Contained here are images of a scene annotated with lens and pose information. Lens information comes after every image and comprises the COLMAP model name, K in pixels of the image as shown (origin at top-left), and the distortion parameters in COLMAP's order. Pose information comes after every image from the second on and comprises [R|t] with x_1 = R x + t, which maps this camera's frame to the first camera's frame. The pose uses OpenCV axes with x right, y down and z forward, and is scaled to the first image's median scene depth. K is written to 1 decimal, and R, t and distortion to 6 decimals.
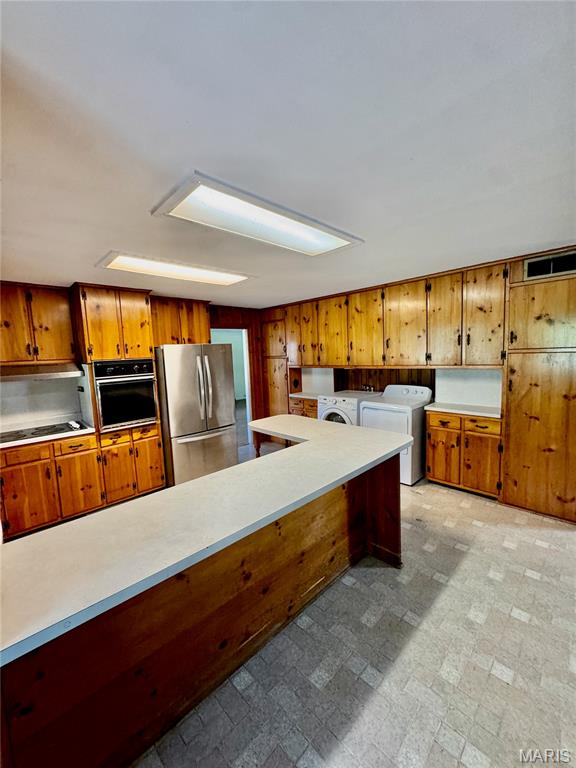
lens RADIAL K [[307.4, 0, 290.1], [0, 307.4, 383.9], [0, 0, 1]] dist [-0.002970, -0.000078]
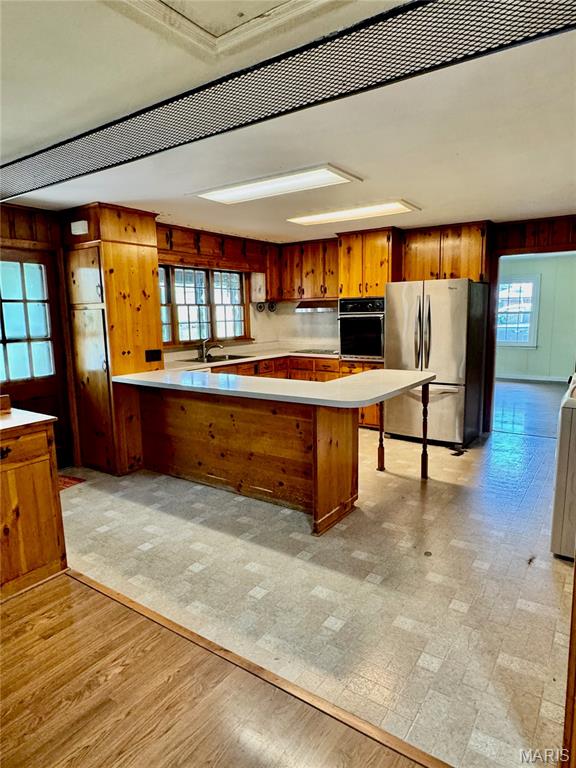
lens RADIAL K [[468.1, 0, 290.8], [0, 468.1, 381.8], [0, 0, 1]] dist [0.001720, 0.001026]
pose [[0.195268, 0.184624, -0.963216, 1.455670], [-0.090134, 0.981343, 0.169827, -0.062568], [0.976599, 0.053657, 0.208266, 0.575280]]
